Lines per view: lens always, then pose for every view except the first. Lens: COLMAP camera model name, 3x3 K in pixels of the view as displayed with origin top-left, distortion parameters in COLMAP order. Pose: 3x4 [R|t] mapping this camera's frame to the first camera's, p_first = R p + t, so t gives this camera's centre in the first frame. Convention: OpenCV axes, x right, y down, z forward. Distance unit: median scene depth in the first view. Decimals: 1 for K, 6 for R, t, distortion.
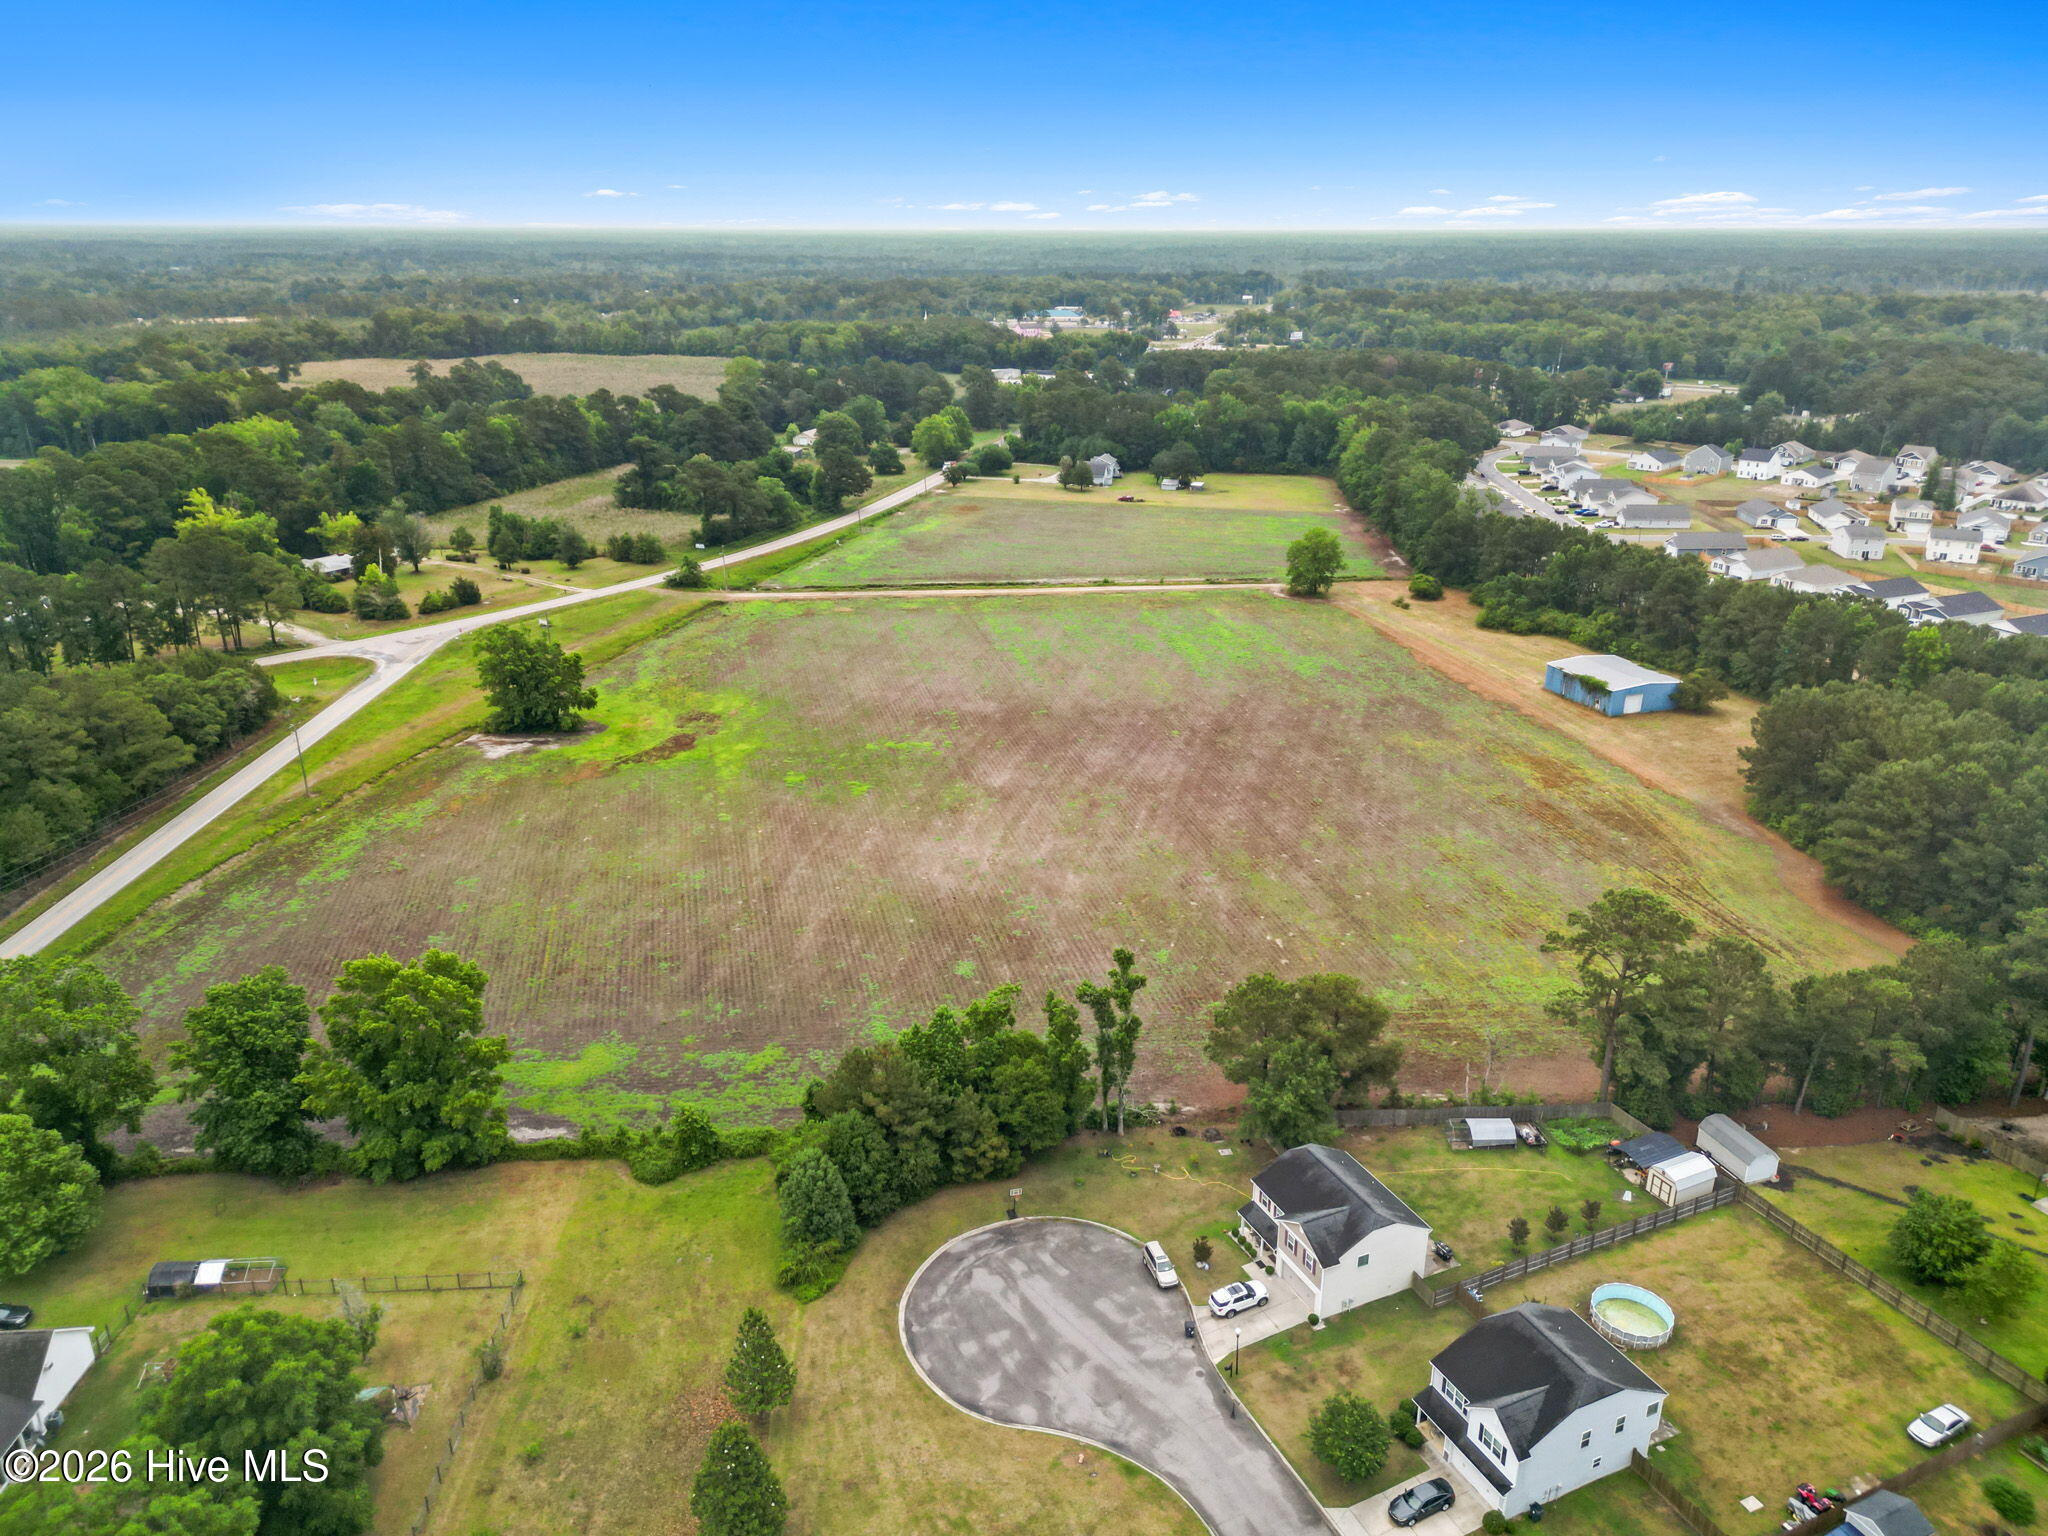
lens RADIAL K [[1404.7, 0, 1024.5], [0, 1404.7, 814.4], [0, 0, 1]] dist [0.045738, -0.033728]
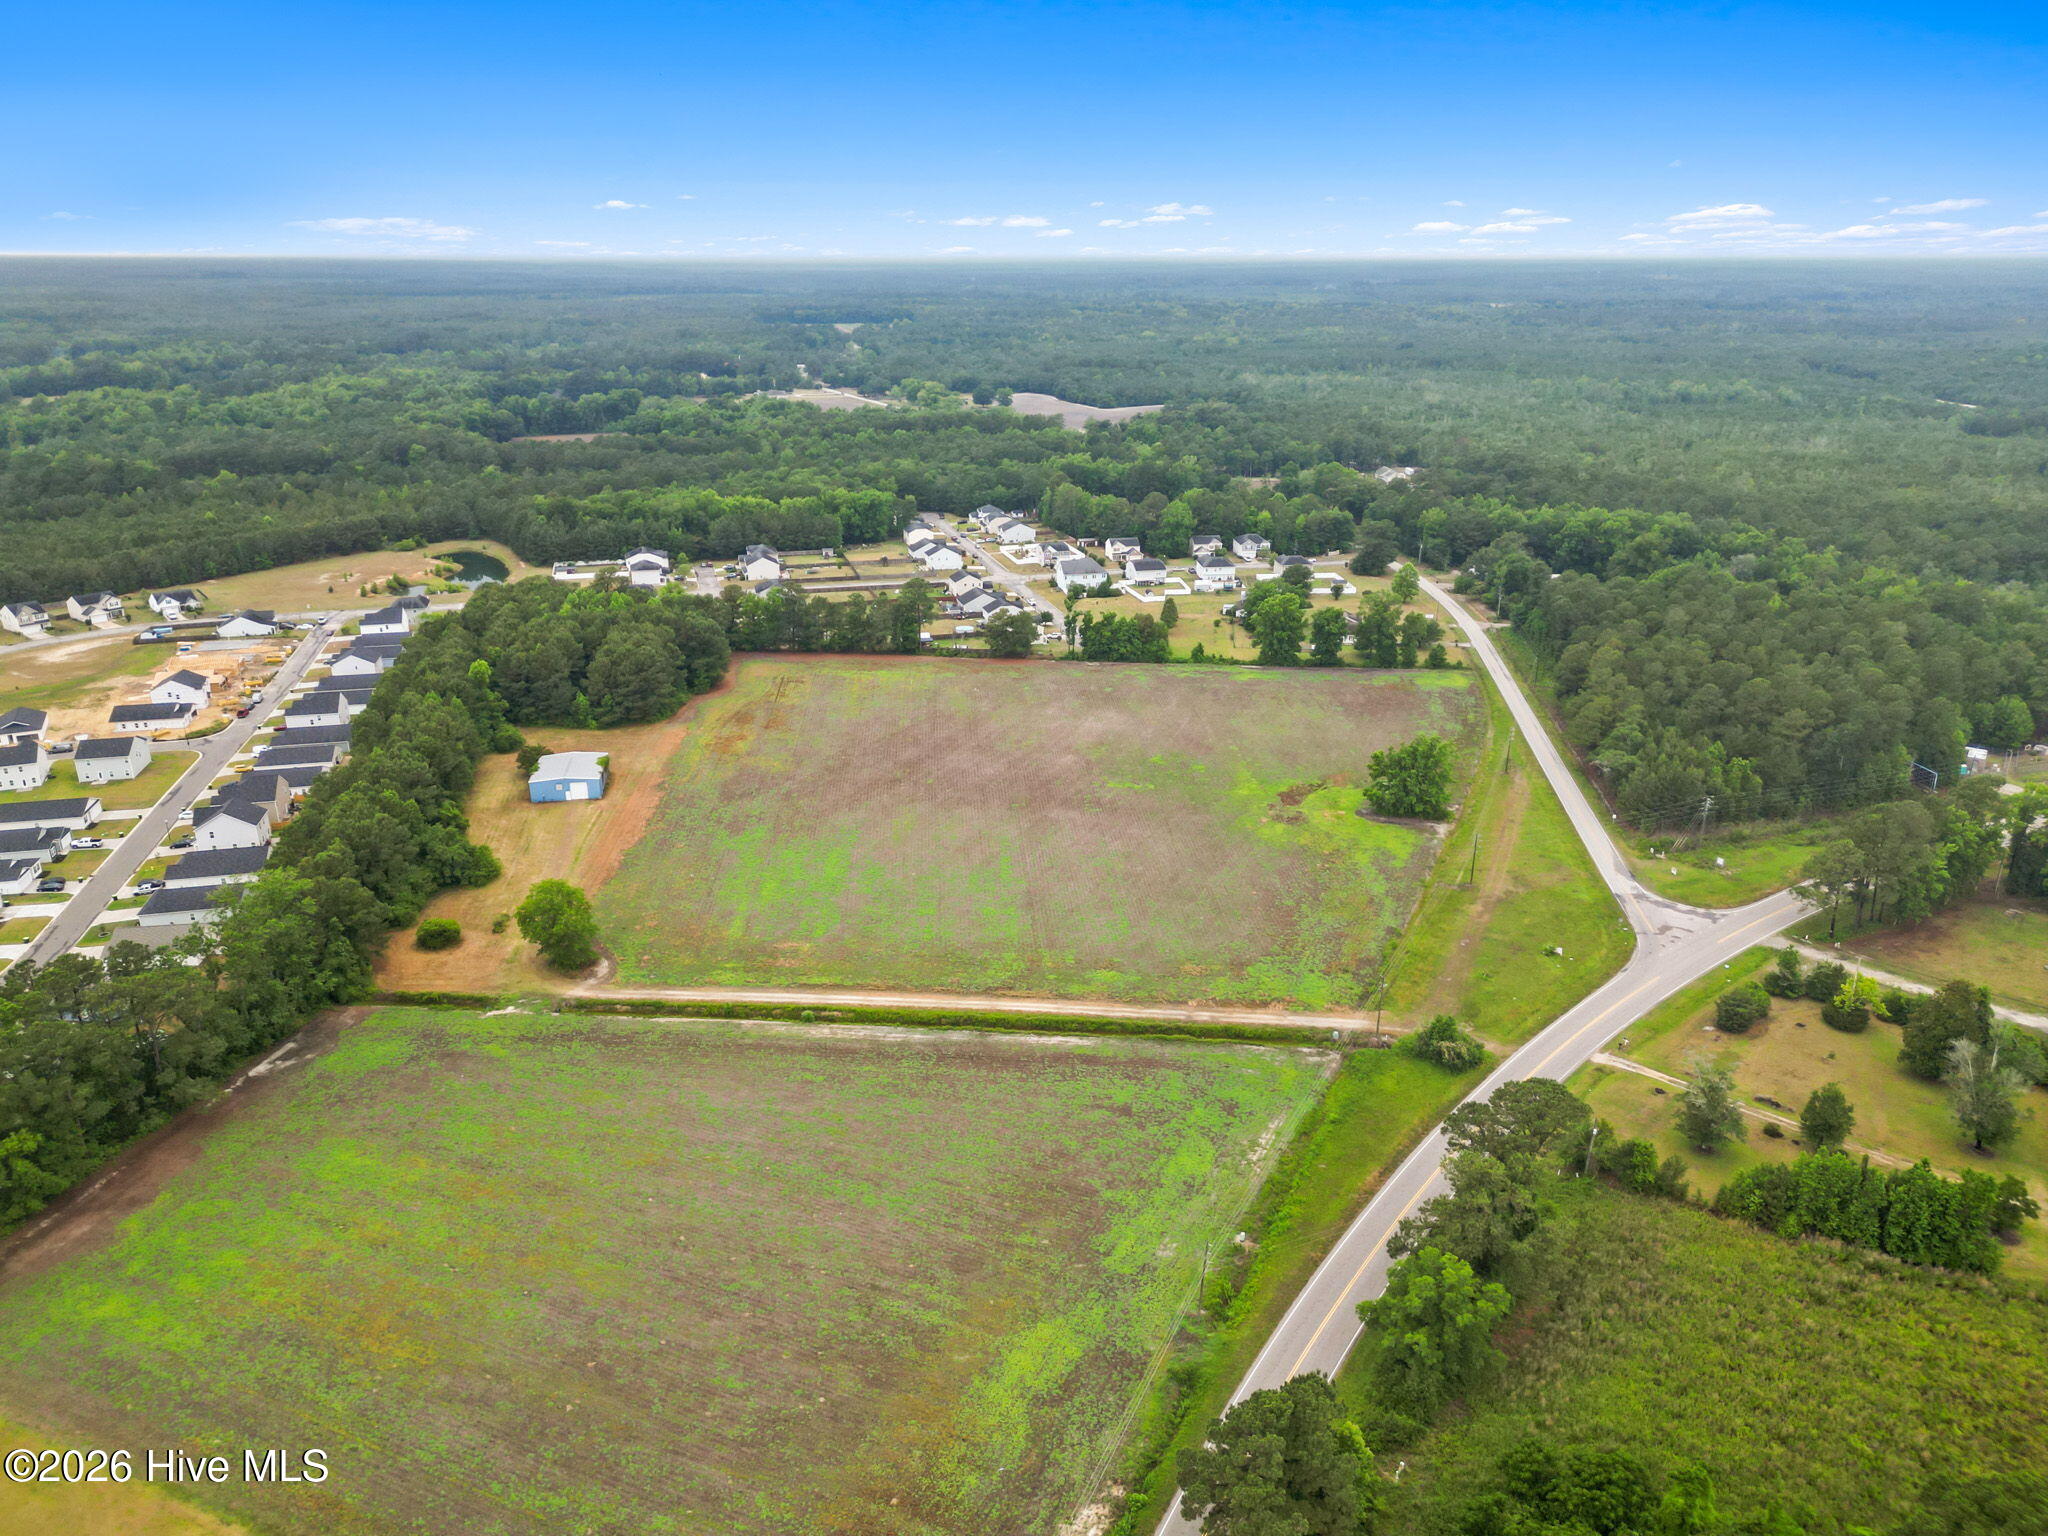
lens RADIAL K [[1417.1, 0, 1027.1], [0, 1417.1, 805.6], [0, 0, 1]] dist [0.076484, -0.072590]
pose [[-0.987409, -0.056290, 0.147836, -0.210303], [0.060959, 0.726974, 0.683954, -1.072039], [-0.145972, 0.684354, -0.714389, 2.167736]]
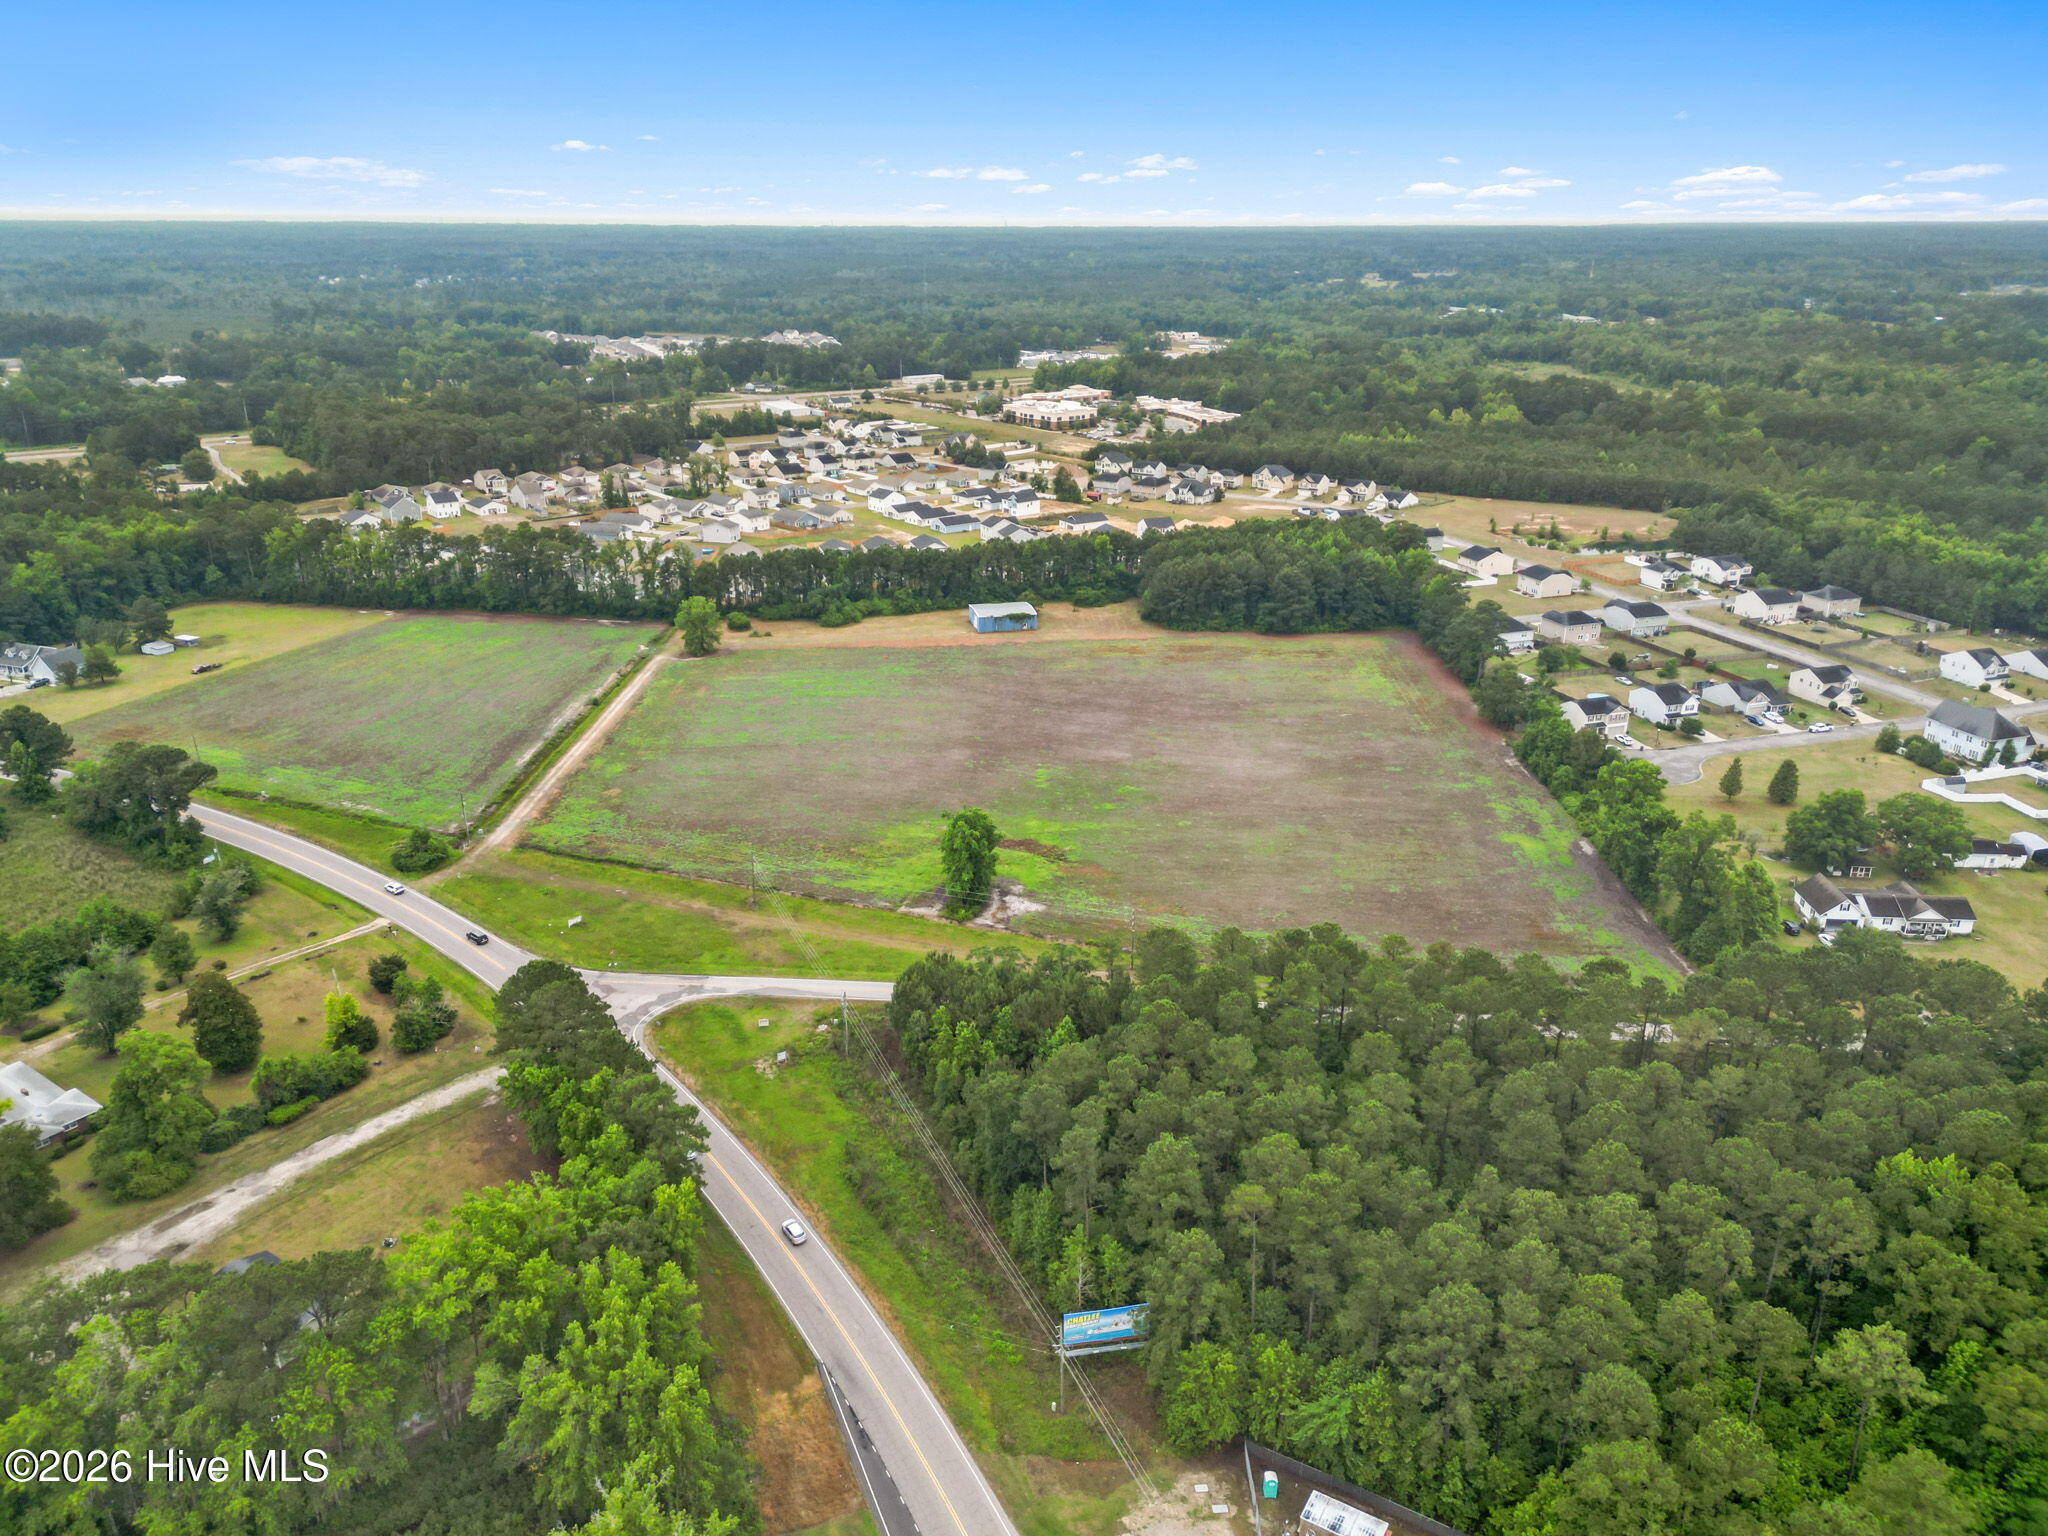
lens RADIAL K [[1500.6, 0, 1022.7], [0, 1500.6, 725.4], [0, 0, 1]] dist [0.083172, 0.001014]
pose [[0.095204, -0.318910, 0.942991, -1.504171], [0.377734, 0.888019, 0.262183, -0.501875], [-0.921007, 0.331239, 0.205006, 0.754187]]
